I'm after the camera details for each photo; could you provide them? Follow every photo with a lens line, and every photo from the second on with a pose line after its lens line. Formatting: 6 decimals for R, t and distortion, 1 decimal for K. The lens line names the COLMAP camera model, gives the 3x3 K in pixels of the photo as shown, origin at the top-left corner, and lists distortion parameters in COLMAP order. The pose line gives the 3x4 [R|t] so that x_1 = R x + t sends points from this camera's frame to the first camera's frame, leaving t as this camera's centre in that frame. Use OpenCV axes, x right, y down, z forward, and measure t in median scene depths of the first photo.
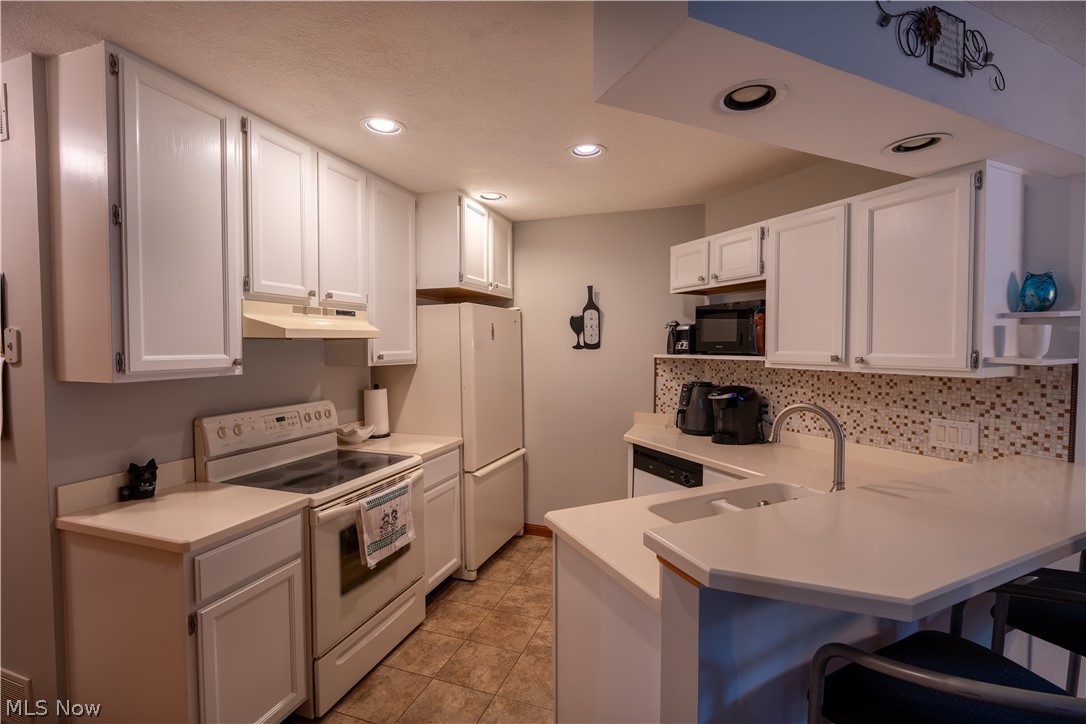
lens RADIAL K [[488.8, 0, 543.0], [0, 488.8, 362.0], [0, 0, 1]] dist [-0.006959, 0.000595]
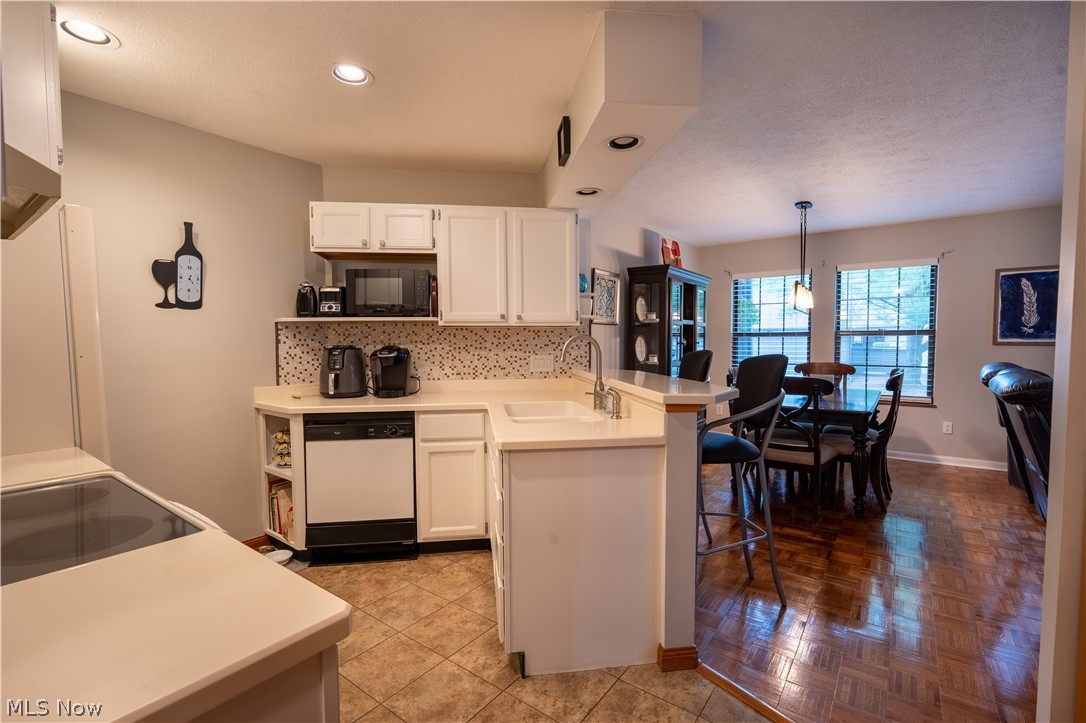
lens RADIAL K [[482.4, 0, 544.4], [0, 482.4, 360.5], [0, 0, 1]] dist [-0.007552, 0.000968]
pose [[0.298804, -0.039930, 0.953479, -0.664270], [0.038428, 0.998817, 0.029786, 0.077215], [-0.953540, 0.027740, 0.299985, 0.413697]]
